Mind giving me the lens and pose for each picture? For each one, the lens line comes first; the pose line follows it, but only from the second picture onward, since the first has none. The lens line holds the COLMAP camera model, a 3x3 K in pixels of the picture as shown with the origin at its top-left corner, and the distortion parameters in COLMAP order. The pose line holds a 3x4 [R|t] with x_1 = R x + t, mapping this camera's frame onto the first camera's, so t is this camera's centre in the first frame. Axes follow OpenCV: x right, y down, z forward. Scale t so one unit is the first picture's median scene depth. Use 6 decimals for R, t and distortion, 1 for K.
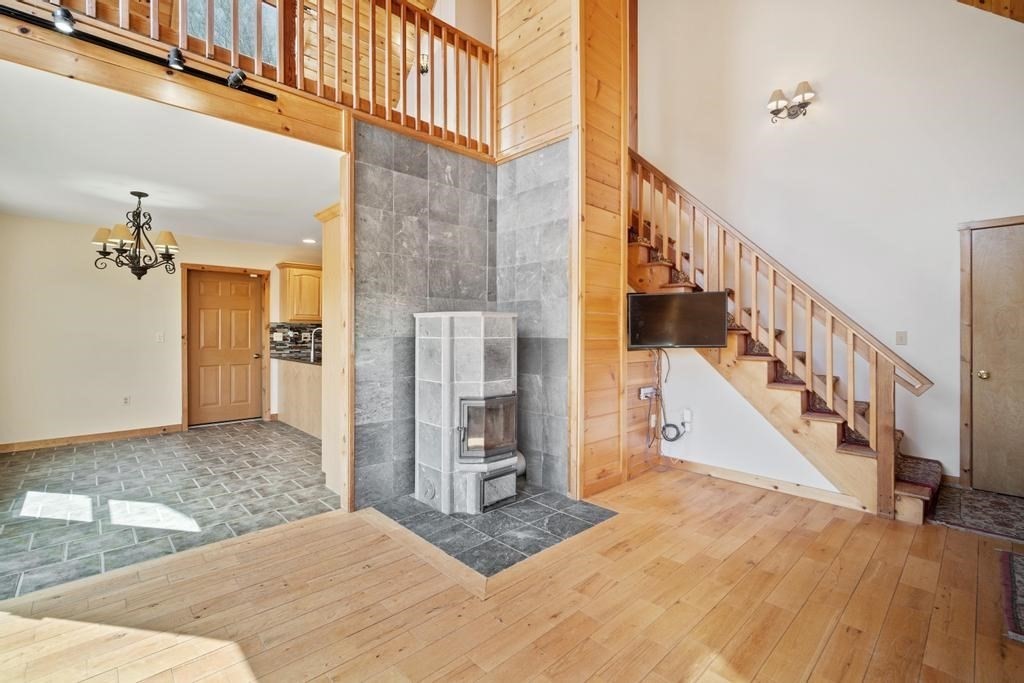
lens RADIAL K [[452.1, 0, 507.3], [0, 452.1, 333.1], [0, 0, 1]] dist [-0.014060, 0.004178]
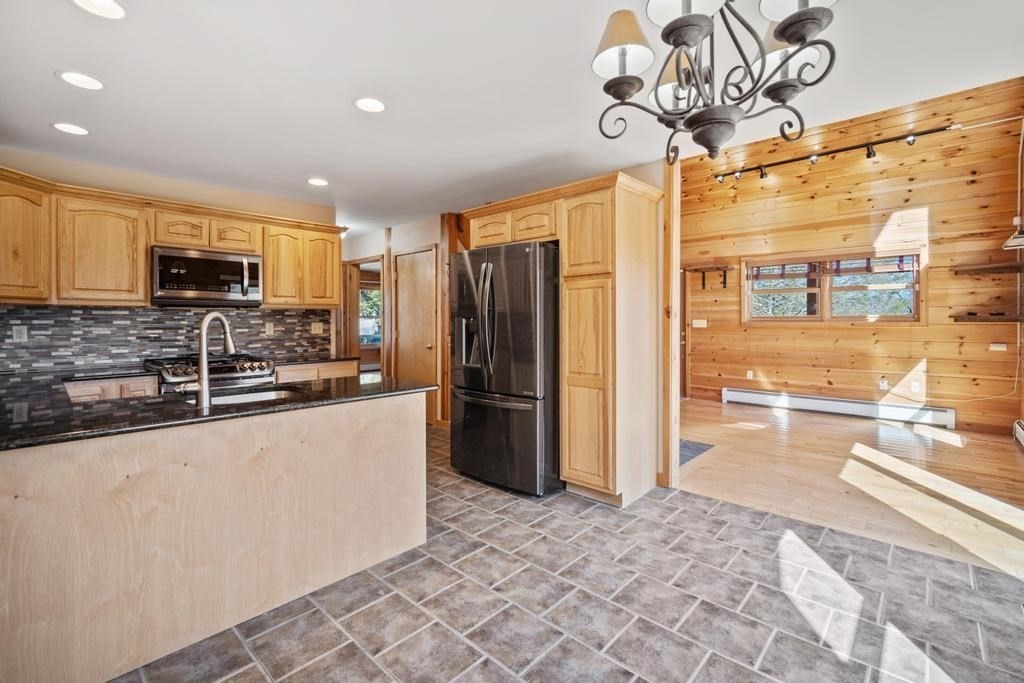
lens RADIAL K [[452.1, 0, 512.7], [0, 452.1, 321.6], [0, 0, 1]] dist [-0.014060, 0.004178]
pose [[-0.063888, -0.004710, 0.997946, -1.192765], [0.006233, 0.999967, 0.005119, -0.006964], [-0.997938, 0.006548, -0.063857, 1.229982]]
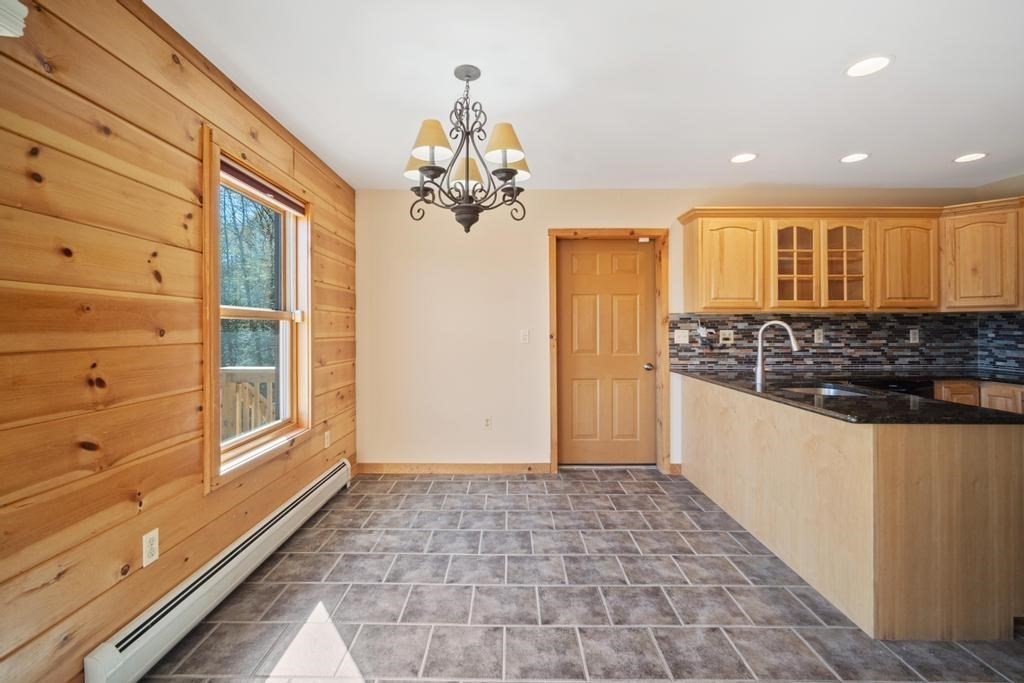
lens RADIAL K [[452.1, 0, 503.6], [0, 452.1, 324.1], [0, 0, 1]] dist [-0.014060, 0.004178]
pose [[0.717868, -0.008472, -0.696127, -0.446200], [0.001862, 0.999946, -0.010248, -0.005388], [0.696176, 0.006060, 0.717845, 0.688653]]
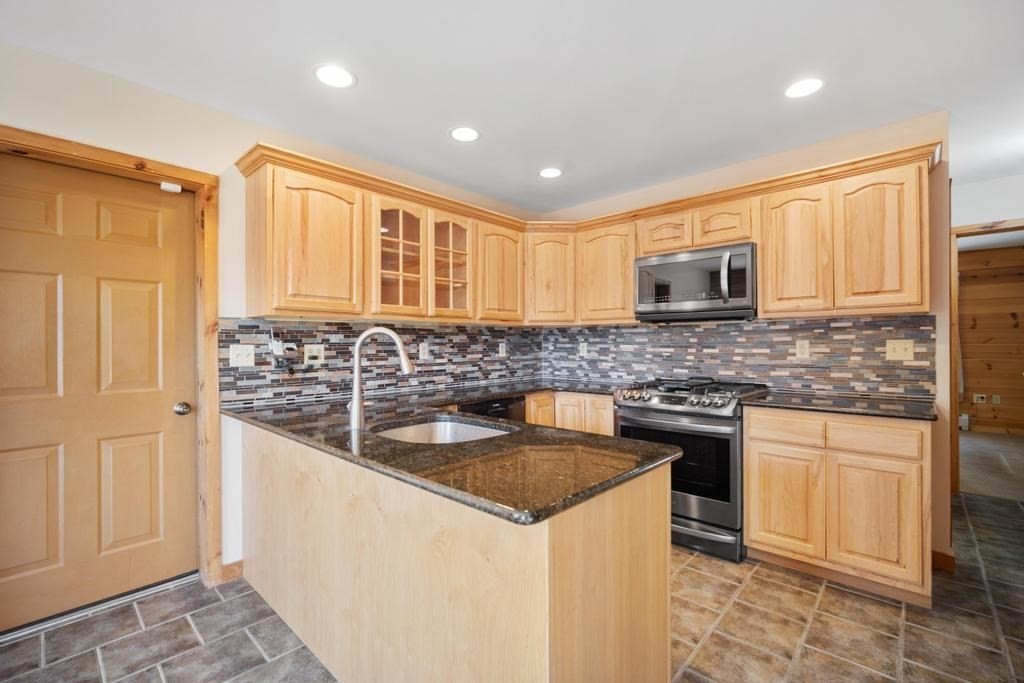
lens RADIAL K [[452.1, 0, 510.0], [0, 452.1, 339.7], [0, 0, 1]] dist [-0.014060, 0.004178]
pose [[0.997793, -0.007571, 0.065969, -0.536855], [0.008167, 0.999928, -0.008779, -0.000039], [-0.065898, 0.009298, 0.997783, 1.055351]]
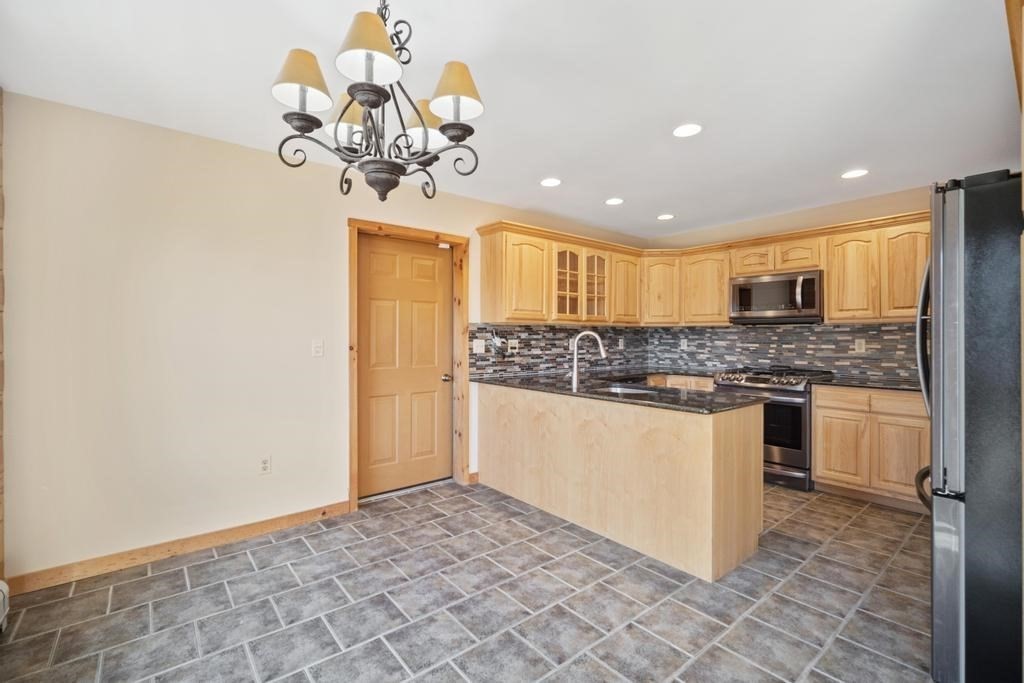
lens RADIAL K [[452.1, 0, 505.3], [0, 452.1, 334.1], [0, 0, 1]] dist [-0.014060, 0.004178]
pose [[0.996903, -0.001428, -0.078622, -0.733086], [0.000827, 0.999970, -0.007686, -0.006251], [0.078631, 0.007597, 0.996875, 0.676436]]
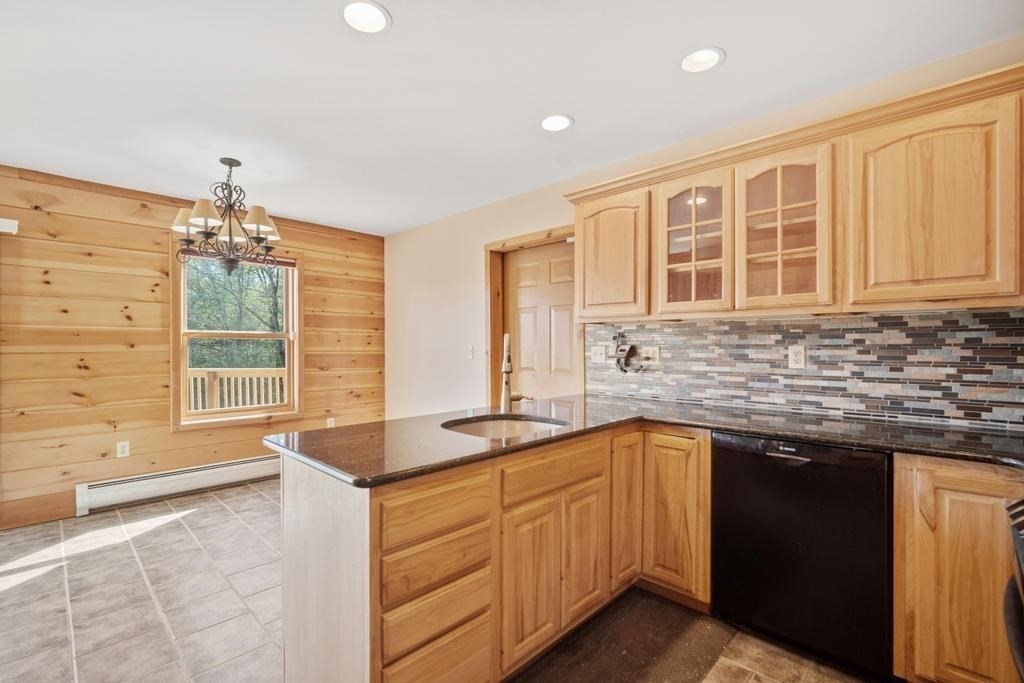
lens RADIAL K [[452.1, 0, 508.7], [0, 452.1, 348.8], [0, 0, 1]] dist [-0.014060, 0.004178]
pose [[0.043759, 0.004278, -0.999033, -0.051669], [-0.001064, 0.999990, 0.004236, -0.000492], [0.999042, 0.000877, 0.043764, 1.523861]]
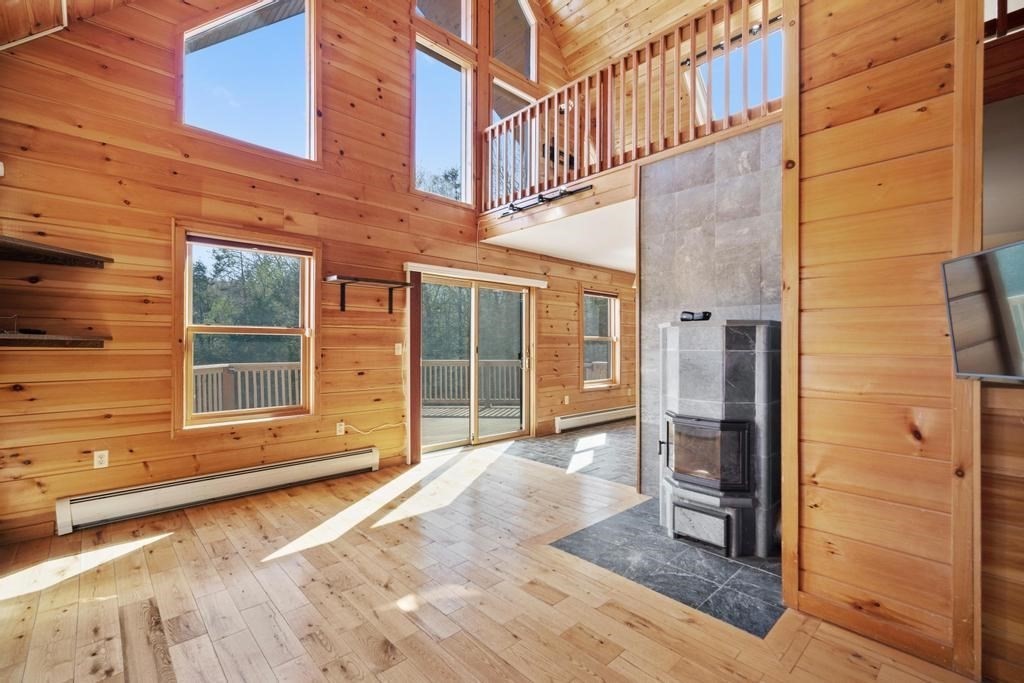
lens RADIAL K [[452.1, 0, 508.6], [0, 452.1, 344.7], [0, 0, 1]] dist [-0.014060, 0.004178]
pose [[-0.005032, -0.000341, -0.999987, 0.725828], [-0.005370, 0.999986, -0.000314, 0.001135], [0.999973, 0.005368, -0.005034, 0.550275]]
